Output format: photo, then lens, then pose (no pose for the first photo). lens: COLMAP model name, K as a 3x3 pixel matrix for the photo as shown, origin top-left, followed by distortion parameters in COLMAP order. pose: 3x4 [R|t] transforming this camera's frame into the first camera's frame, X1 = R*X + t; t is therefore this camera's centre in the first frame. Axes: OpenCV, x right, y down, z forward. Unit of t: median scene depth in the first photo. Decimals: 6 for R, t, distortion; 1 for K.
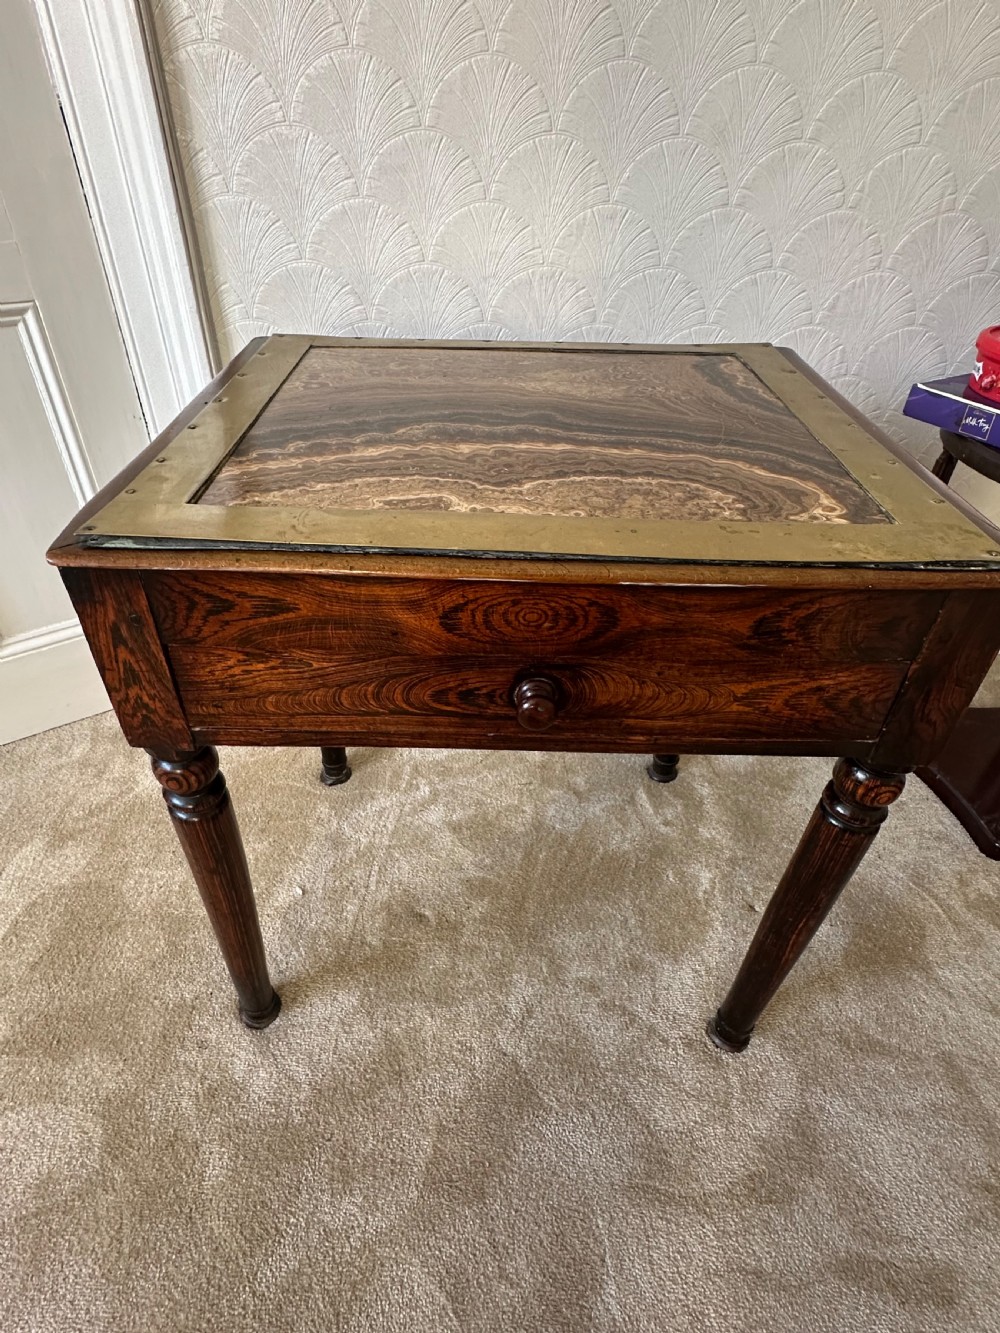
lens RADIAL K [[726.9, 0, 491.2], [0, 726.9, 659.8], [0, 0, 1]] dist [-0.005409, 0.000699]
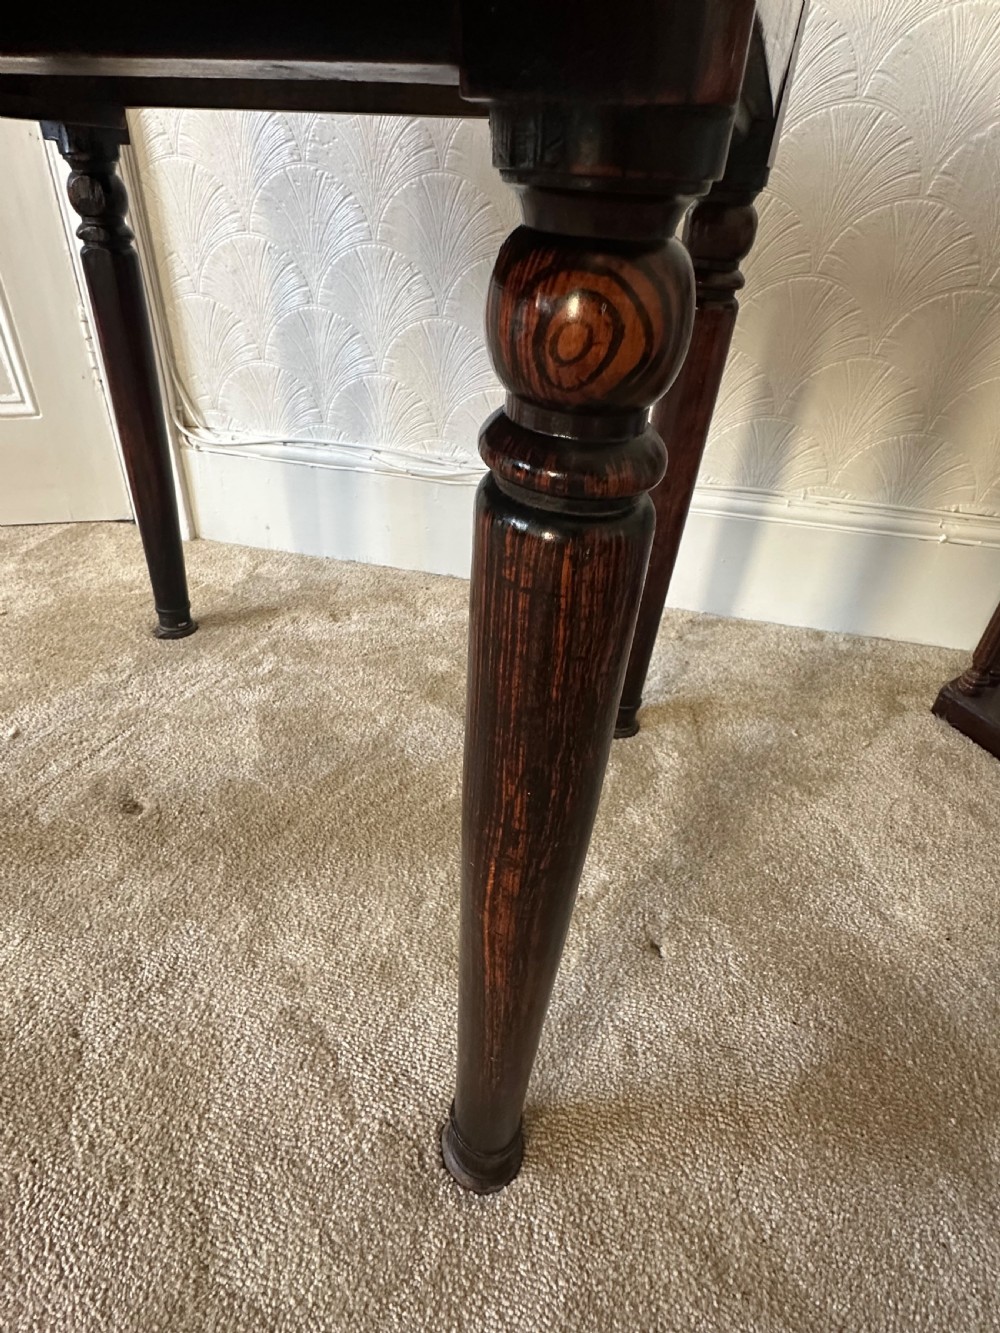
lens RADIAL K [[726.9, 0, 487.8], [0, 726.9, 657.7], [0, 0, 1]] dist [-0.005409, 0.000699]
pose [[0.946216, 0.191747, -0.260590, 0.436571], [-0.211986, 0.975907, -0.051642, 0.235838], [0.244410, 0.104106, 0.964067, 0.541765]]
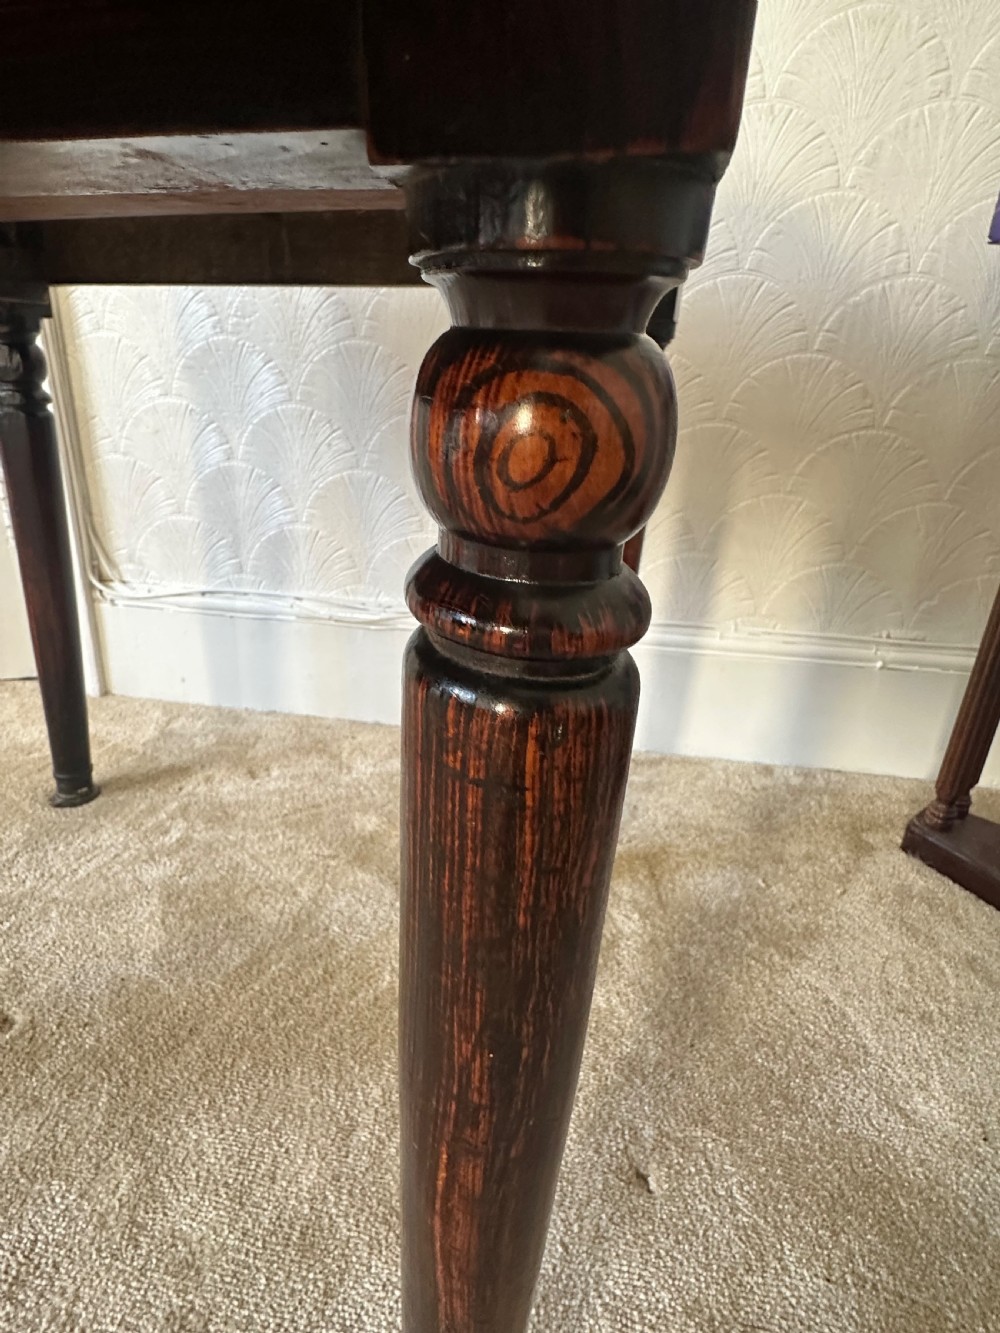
lens RADIAL K [[726.9, 0, 447.1], [0, 726.9, 638.9], [0, 0, 1]] dist [-0.005409, 0.000699]
pose [[0.963343, 0.096636, -0.250264, 0.415053], [-0.164524, 0.949660, -0.266605, 0.213848], [0.211902, 0.298006, 0.930747, 0.598763]]
